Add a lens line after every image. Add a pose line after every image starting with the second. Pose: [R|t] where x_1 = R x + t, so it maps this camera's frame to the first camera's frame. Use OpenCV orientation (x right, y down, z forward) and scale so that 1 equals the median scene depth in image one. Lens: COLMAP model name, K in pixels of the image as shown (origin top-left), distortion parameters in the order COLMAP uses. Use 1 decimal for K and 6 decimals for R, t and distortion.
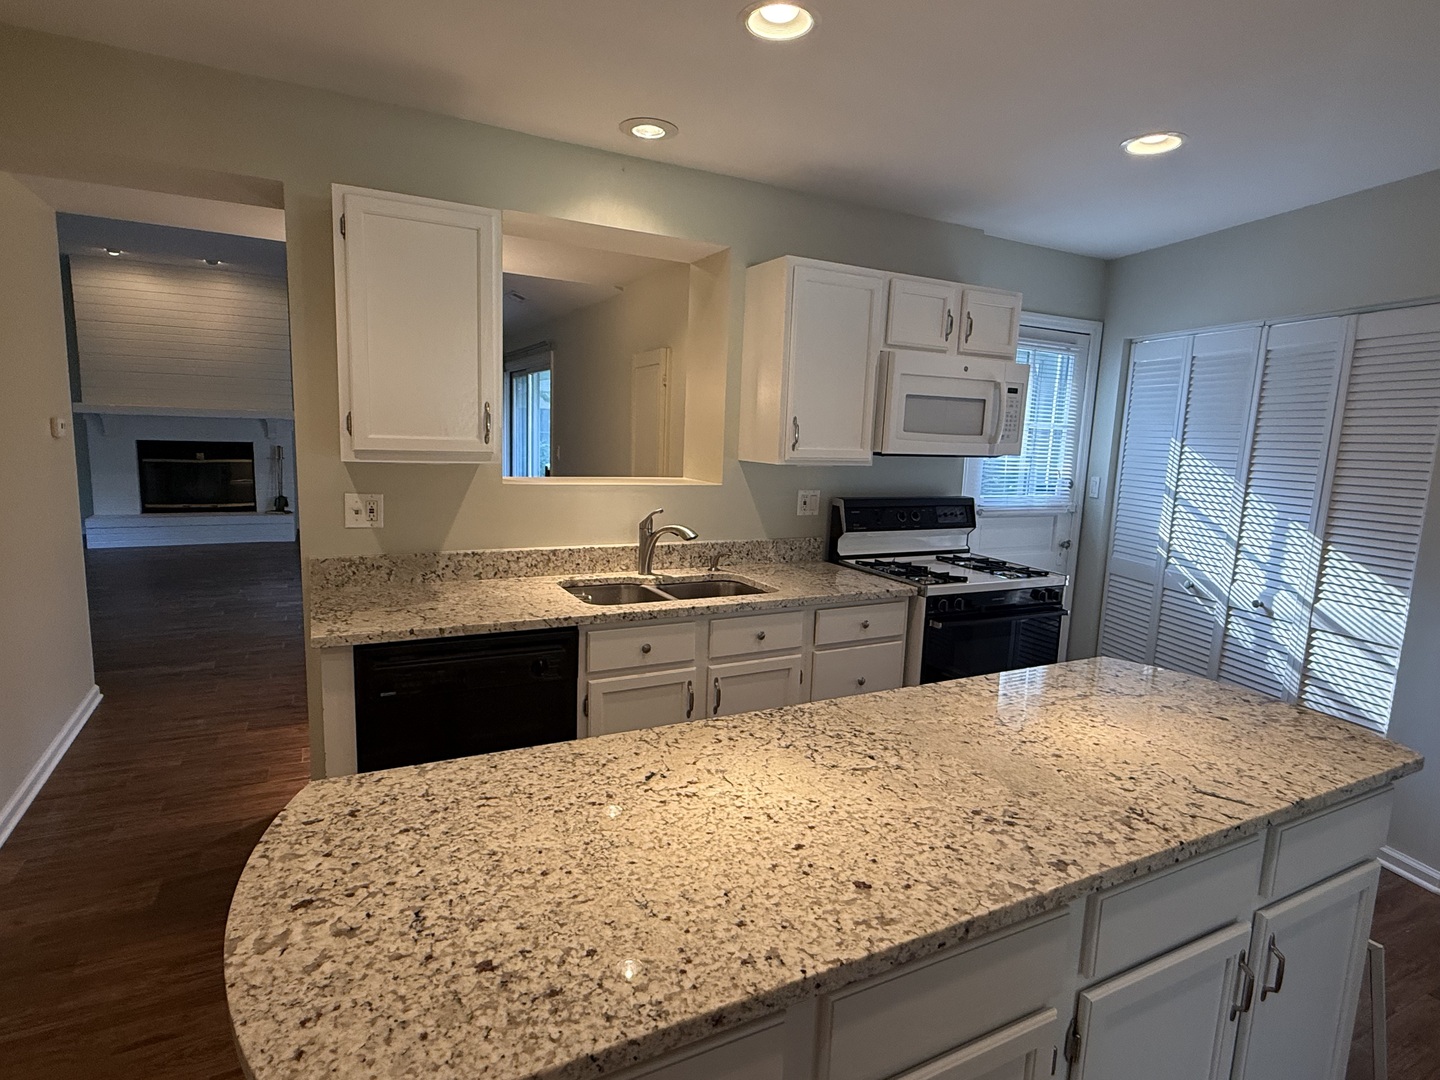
lens RADIAL K [[762.6, 0, 717.6], [0, 762.6, 528.1], [0, 0, 1]] dist [0.002324, 0.000404]
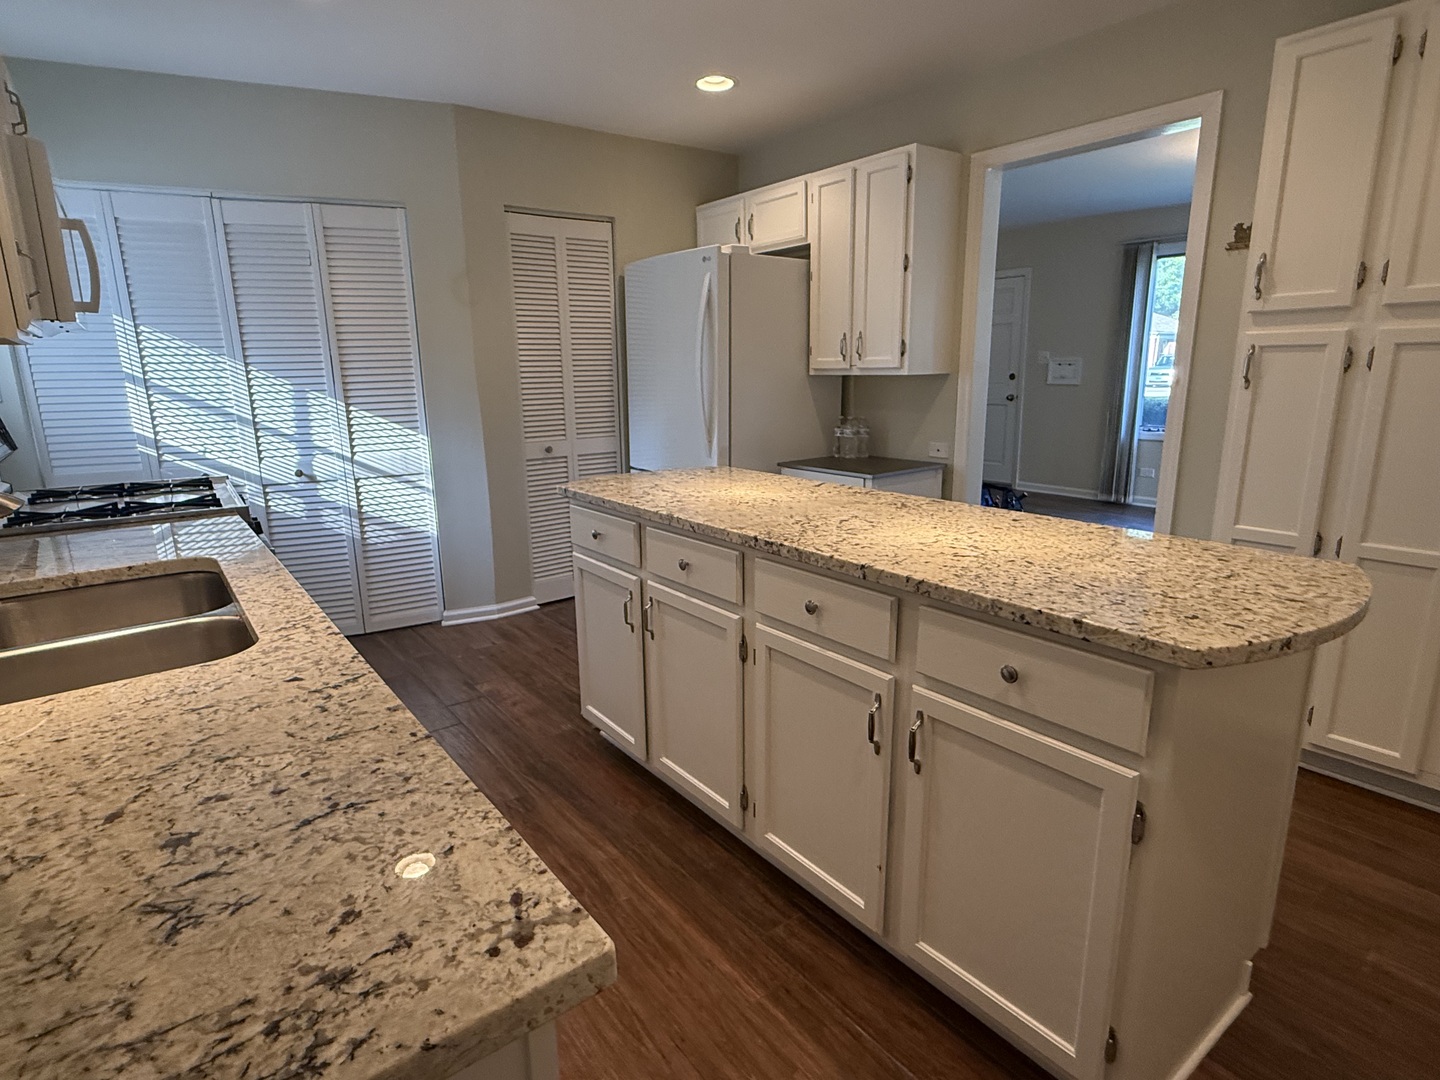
lens RADIAL K [[762.6, 0, 719.4], [0, 762.6, 527.4], [0, 0, 1]] dist [0.002324, 0.000404]
pose [[-0.157487, -0.242045, 0.957399, -0.608411], [0.136189, 0.954910, 0.263818, -0.042861], [-0.978085, 0.171935, -0.117422, 0.790330]]
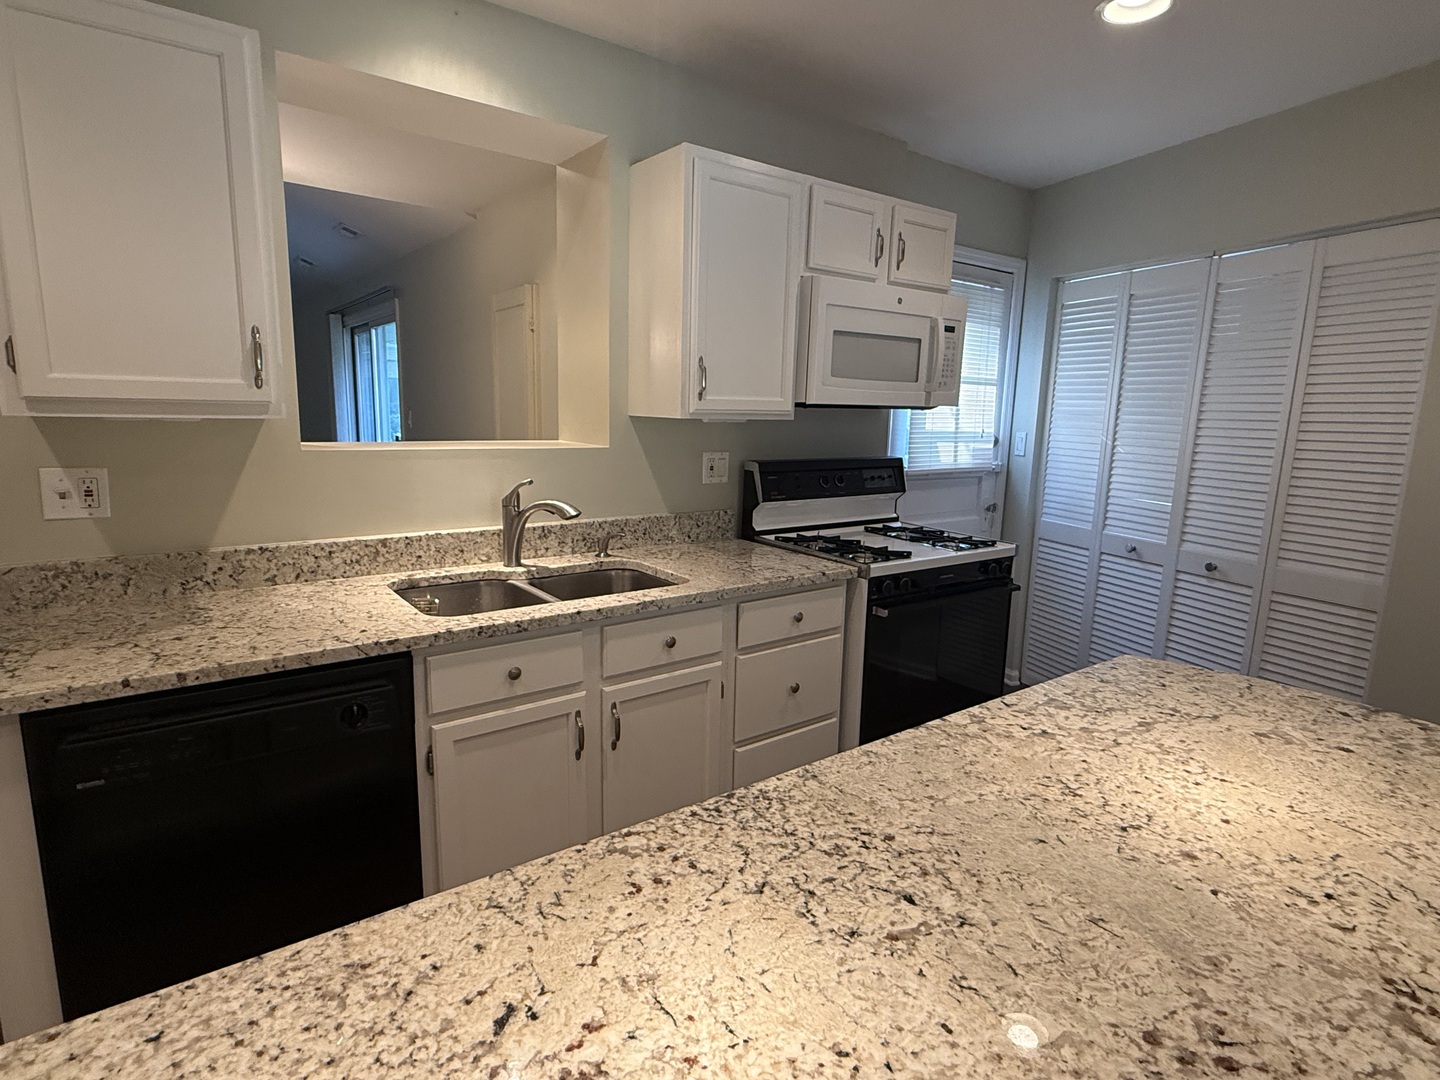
lens RADIAL K [[762.6, 0, 713.7], [0, 762.6, 535.5], [0, 0, 1]] dist [0.002324, 0.000404]
pose [[0.988486, -0.038371, 0.146366, -0.008286], [0.031538, 0.998315, 0.048719, -0.000888], [-0.147989, -0.043541, 0.988030, 0.268501]]
